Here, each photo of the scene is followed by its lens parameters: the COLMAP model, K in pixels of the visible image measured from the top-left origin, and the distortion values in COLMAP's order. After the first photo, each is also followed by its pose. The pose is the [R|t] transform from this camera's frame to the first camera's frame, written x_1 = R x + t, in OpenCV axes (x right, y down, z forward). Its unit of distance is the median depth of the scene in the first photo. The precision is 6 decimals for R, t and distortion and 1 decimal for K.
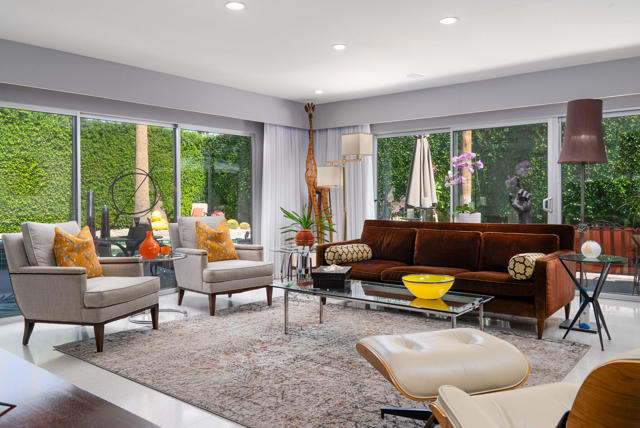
lens RADIAL K [[502.7, 0, 325.9], [0, 502.7, 211.6], [0, 0, 1]] dist [-0.012942, -0.003929]
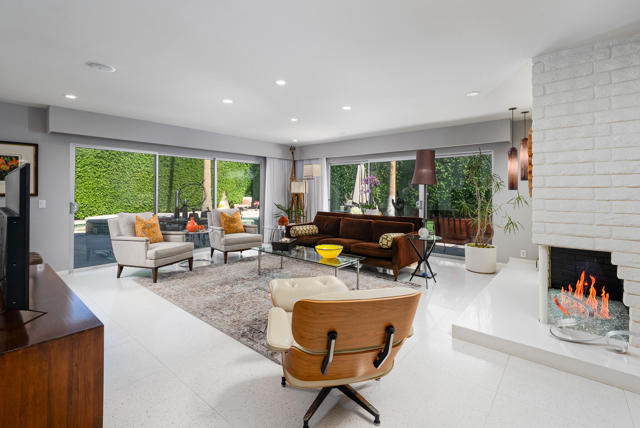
lens RADIAL K [[289.7, 0, 321.3], [0, 289.7, 193.9], [0, 0, 1]] dist [-0.002506, 0.000078]
pose [[0.999522, 0.014256, -0.027428, 0.133839], [-0.014911, 0.999605, -0.023837, -0.024658], [0.027077, 0.024234, 0.999340, -0.051113]]
